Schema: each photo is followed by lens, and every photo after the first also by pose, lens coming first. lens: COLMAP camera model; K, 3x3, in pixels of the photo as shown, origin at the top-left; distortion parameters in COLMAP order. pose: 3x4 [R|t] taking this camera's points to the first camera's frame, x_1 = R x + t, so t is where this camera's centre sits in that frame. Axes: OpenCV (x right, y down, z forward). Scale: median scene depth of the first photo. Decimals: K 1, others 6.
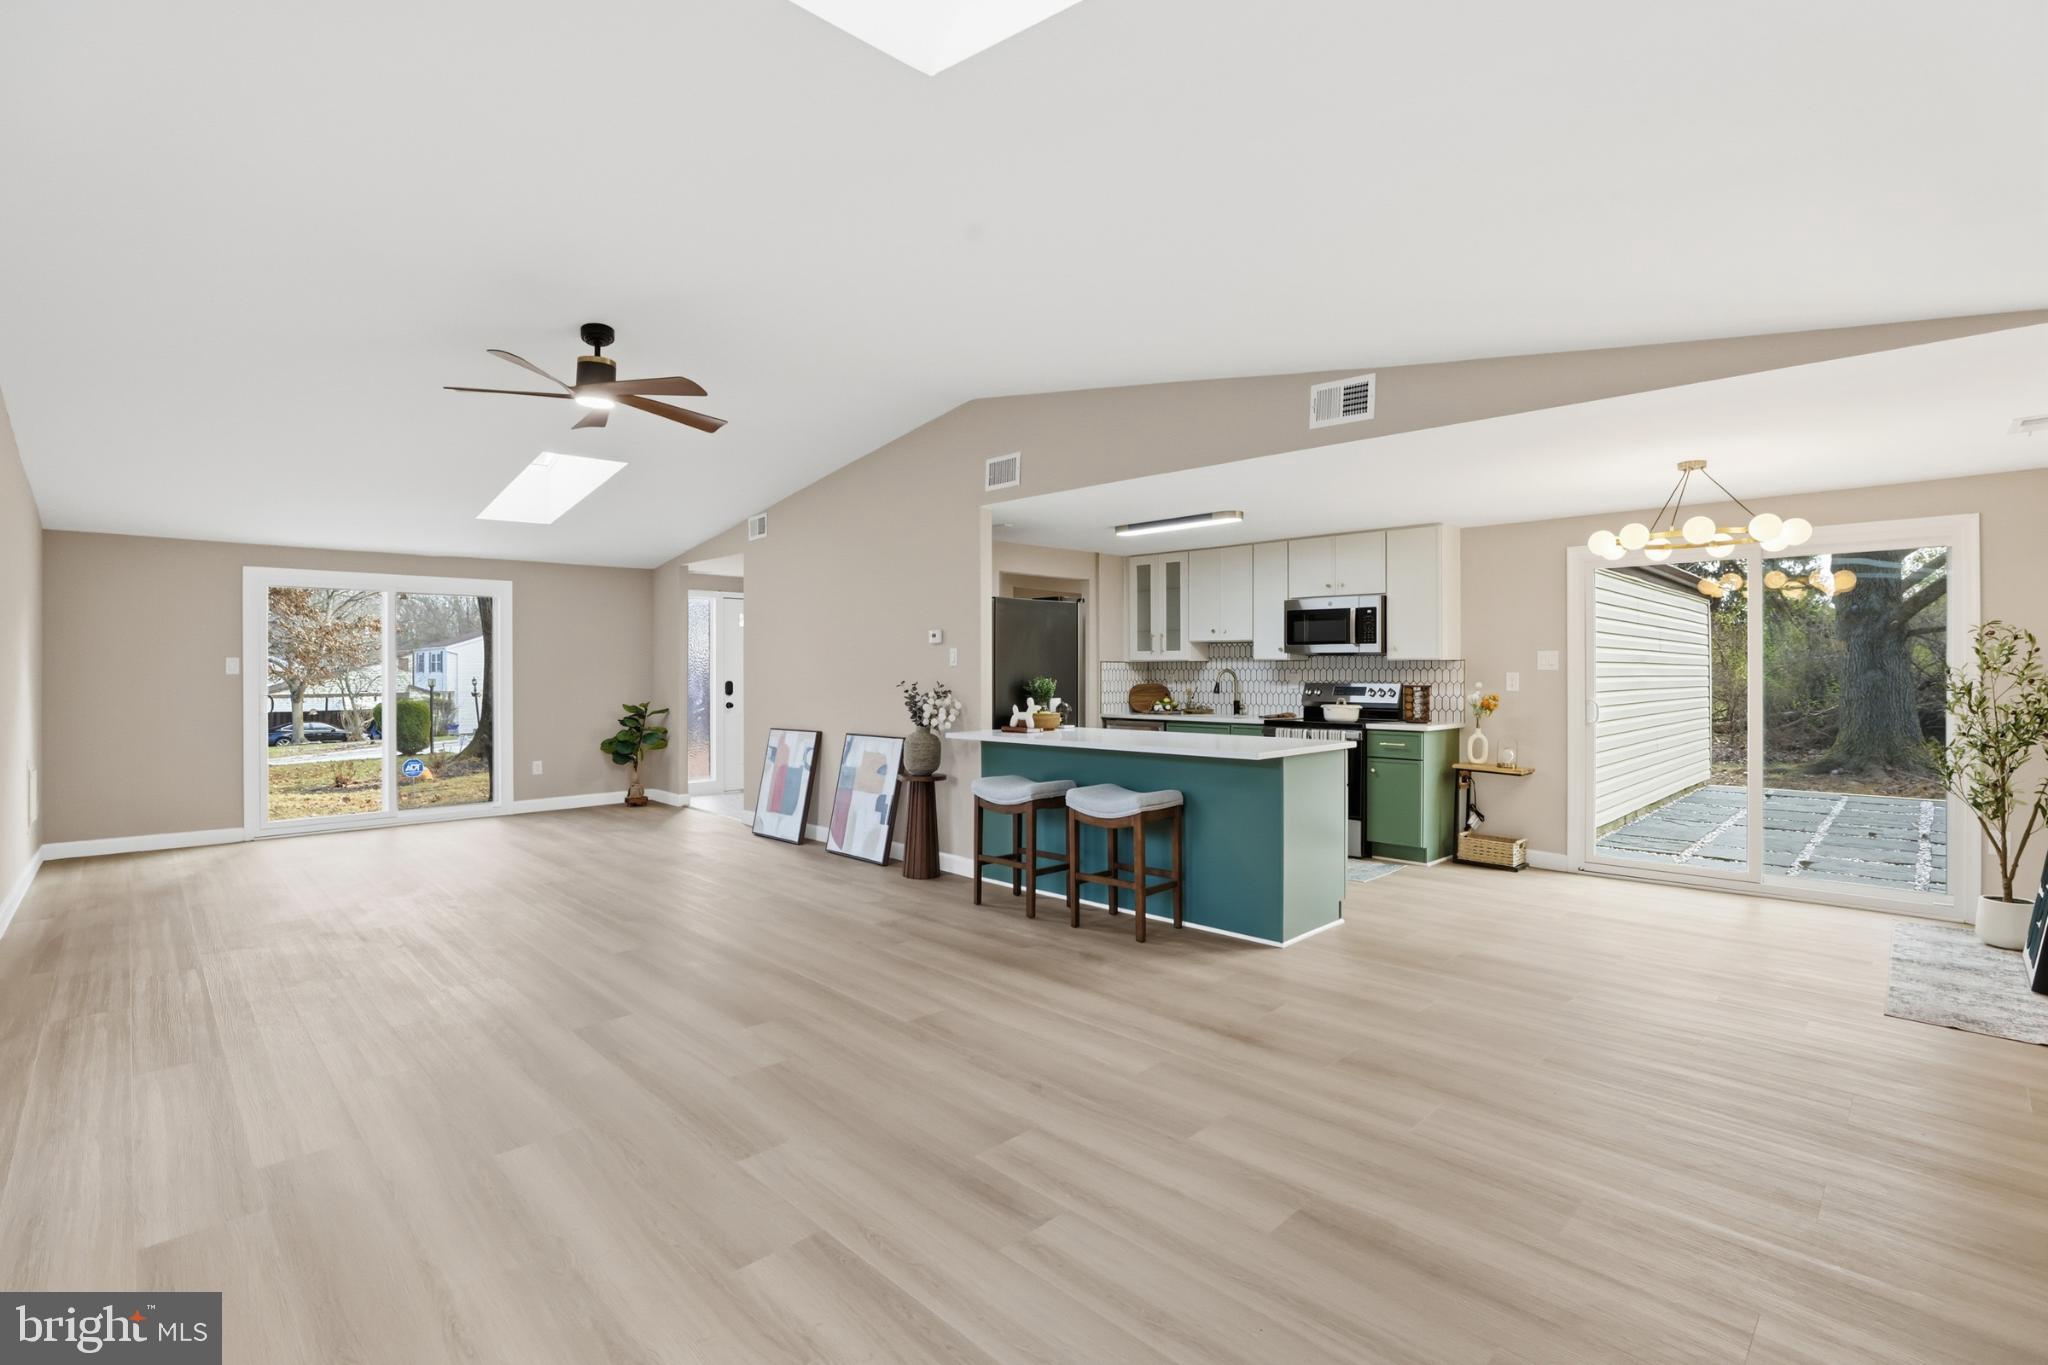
lens RADIAL K [[932.7, 0, 1023.5], [0, 932.7, 676.8], [0, 0, 1]] dist [-0.000551, 0.000041]
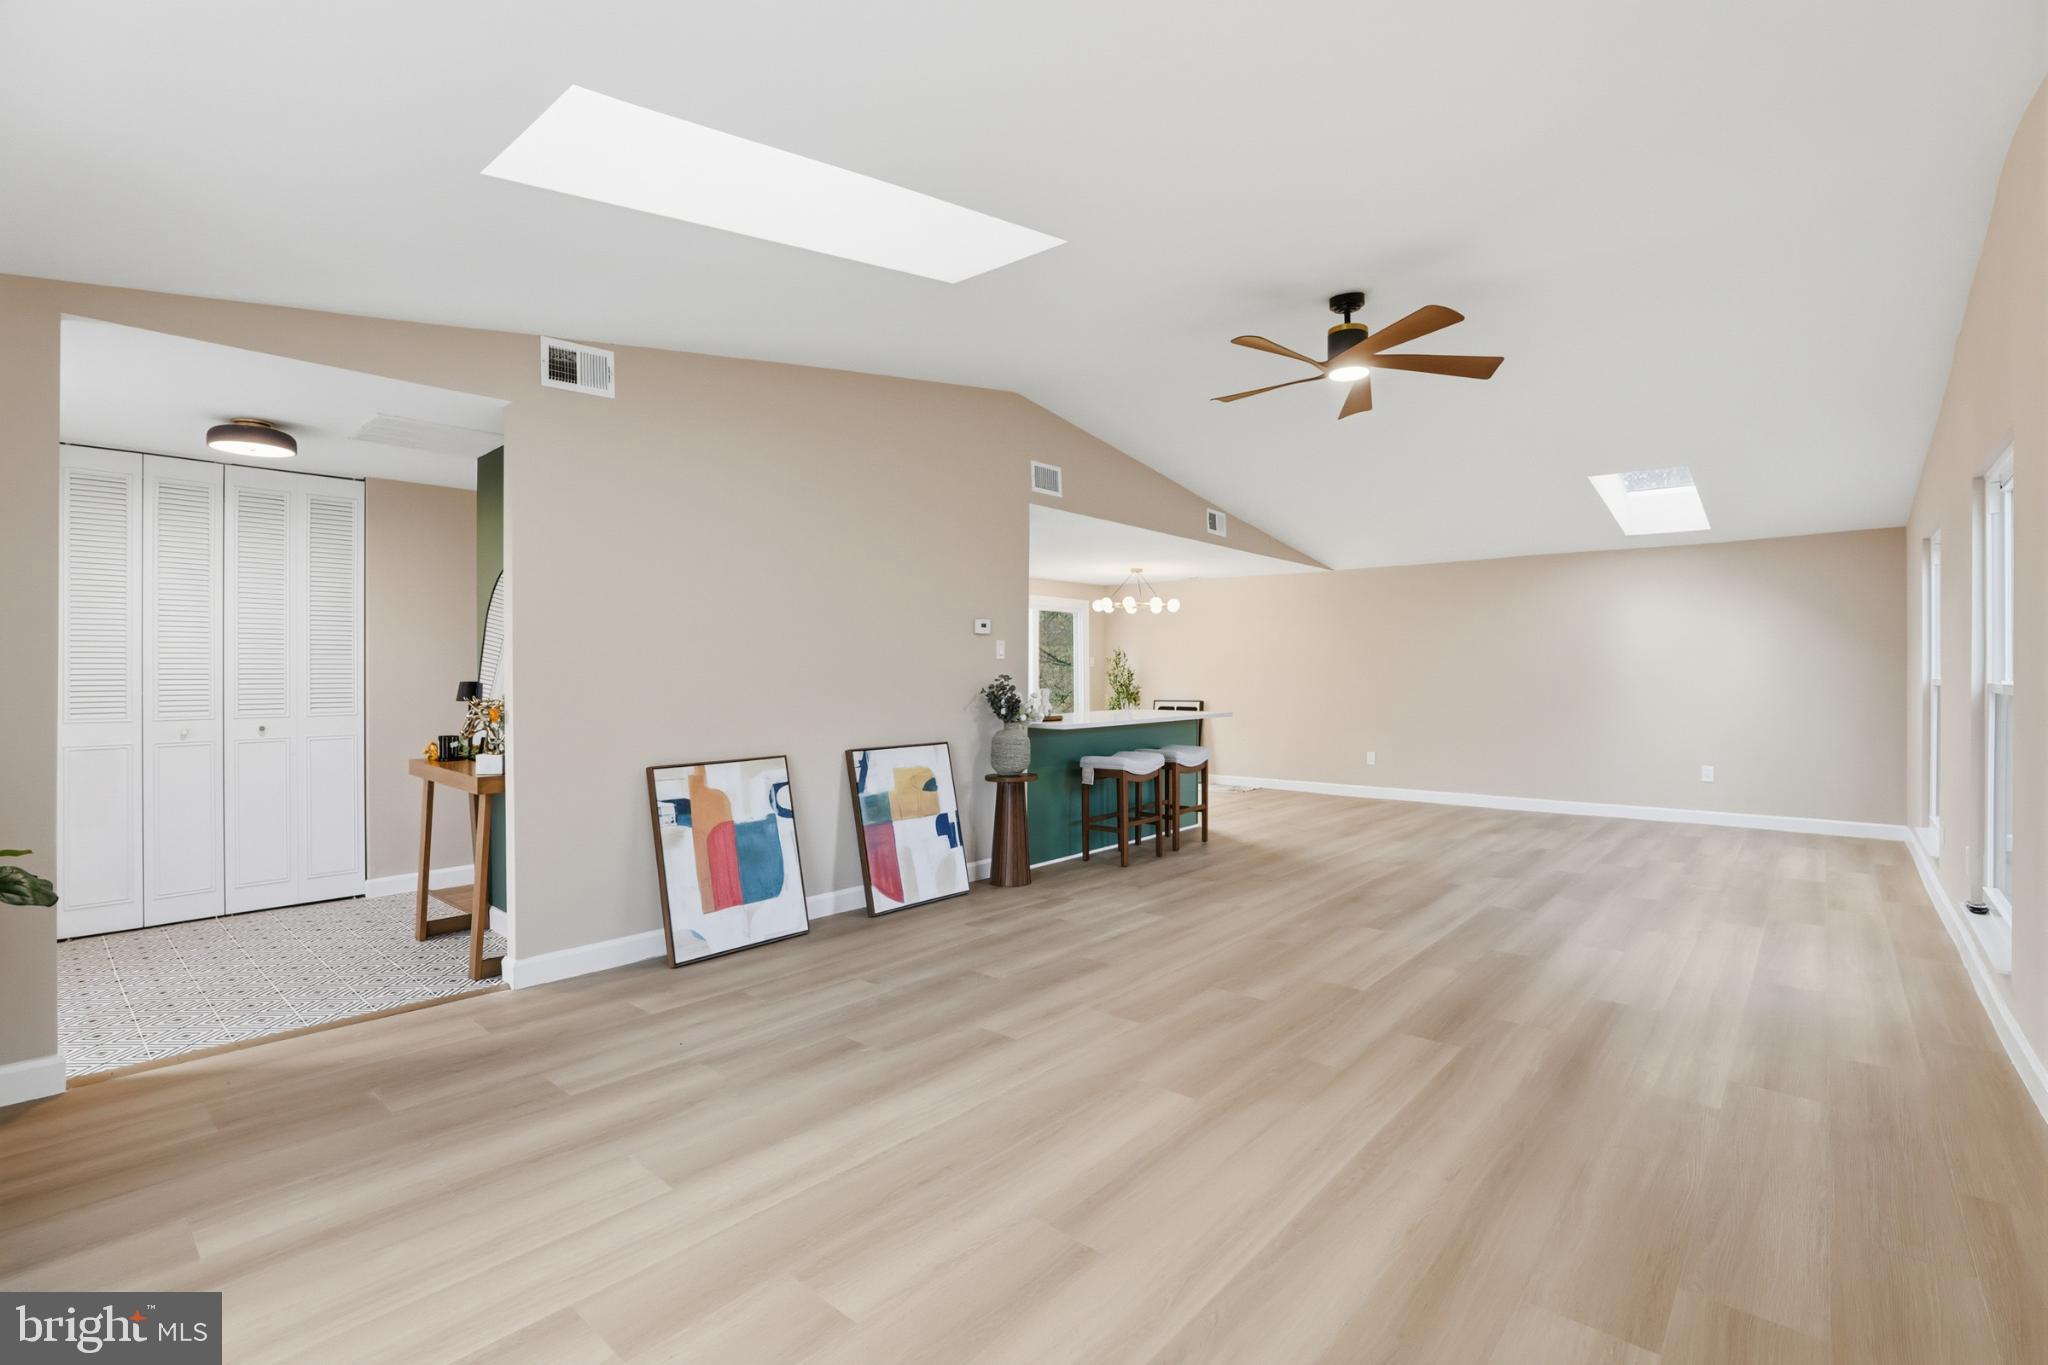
lens RADIAL K [[932.7, 0, 1023.3], [0, 932.7, 675.9], [0, 0, 1]] dist [-0.000551, 0.000041]
pose [[-0.069153, -0.004132, 0.997598, -1.051321], [0.000814, 0.999991, 0.004199, 0.001754], [-0.997606, 0.001103, -0.069149, 1.062834]]
